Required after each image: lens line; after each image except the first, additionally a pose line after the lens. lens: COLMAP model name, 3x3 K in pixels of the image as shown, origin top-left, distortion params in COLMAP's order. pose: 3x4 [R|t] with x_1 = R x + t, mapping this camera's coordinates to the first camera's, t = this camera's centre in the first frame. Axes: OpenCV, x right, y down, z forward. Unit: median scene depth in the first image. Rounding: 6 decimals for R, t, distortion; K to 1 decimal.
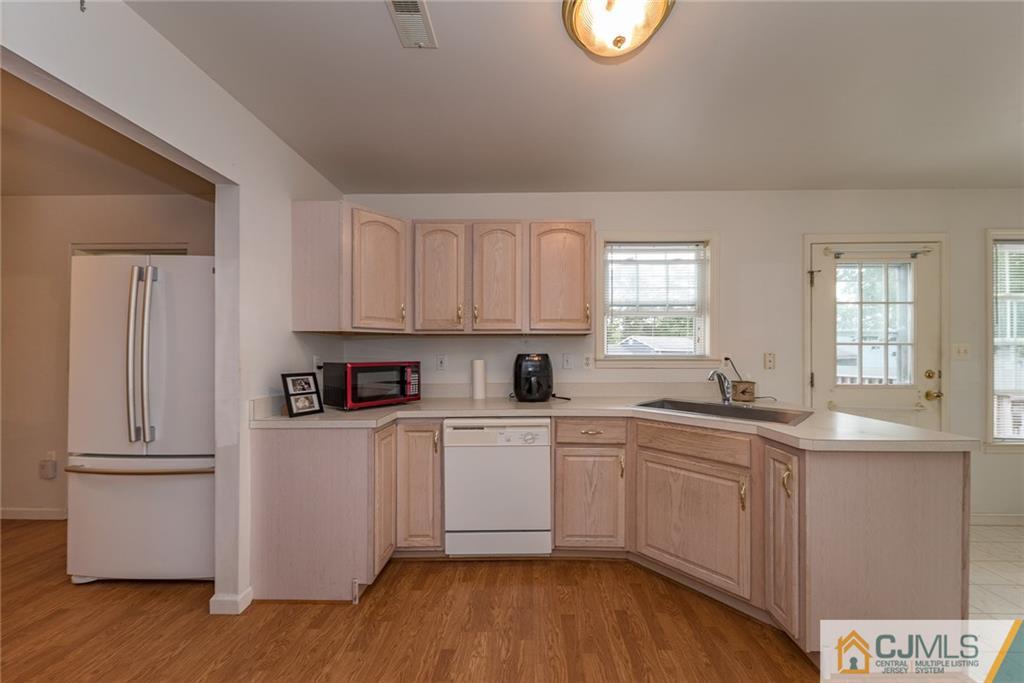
lens RADIAL K [[359.0, 0, 515.4], [0, 359.0, 349.0], [0, 0, 1]] dist [0.001264, -0.000119]
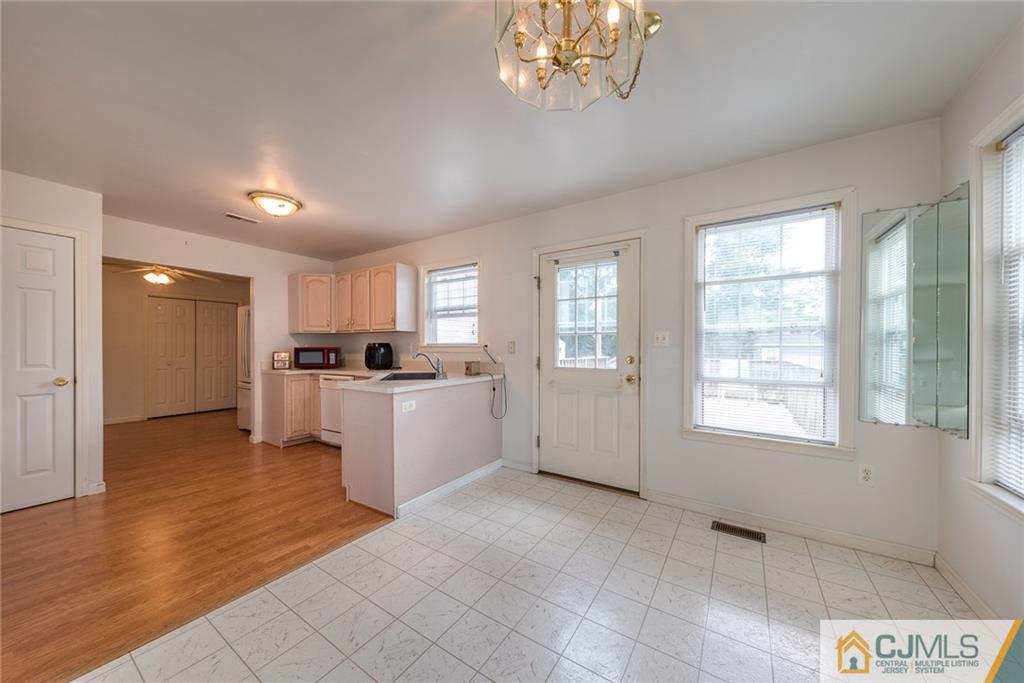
lens RADIAL K [[348.8, 0, 515.3], [0, 348.8, 346.2], [0, 0, 1]] dist [-0.000341, -0.000189]
pose [[0.850807, -0.000379, -0.525479, 1.405342], [0.005637, 0.999949, 0.008407, 0.016840], [0.525448, -0.010115, 0.850765, -0.089844]]
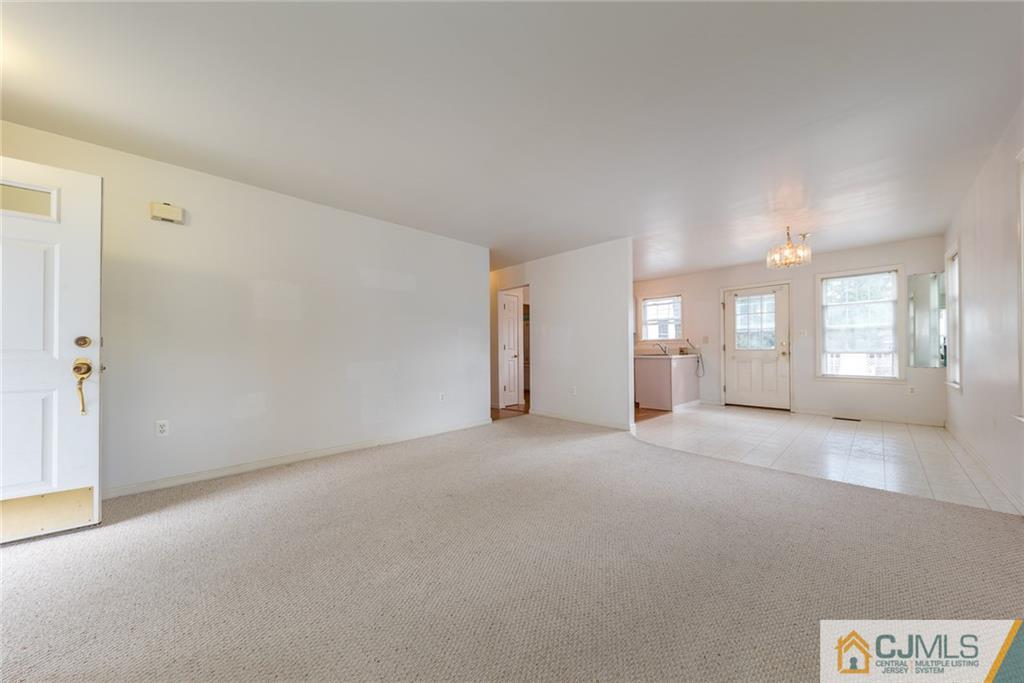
lens RADIAL K [[341.8, 0, 508.3], [0, 341.8, 346.3], [0, 0, 1]] dist [0.000687, -0.005137]
pose [[0.690500, -0.014826, -0.723180, 1.491624], [0.017773, 0.999836, -0.003528, 0.061074], [0.723114, -0.010417, 0.690650, -1.666716]]
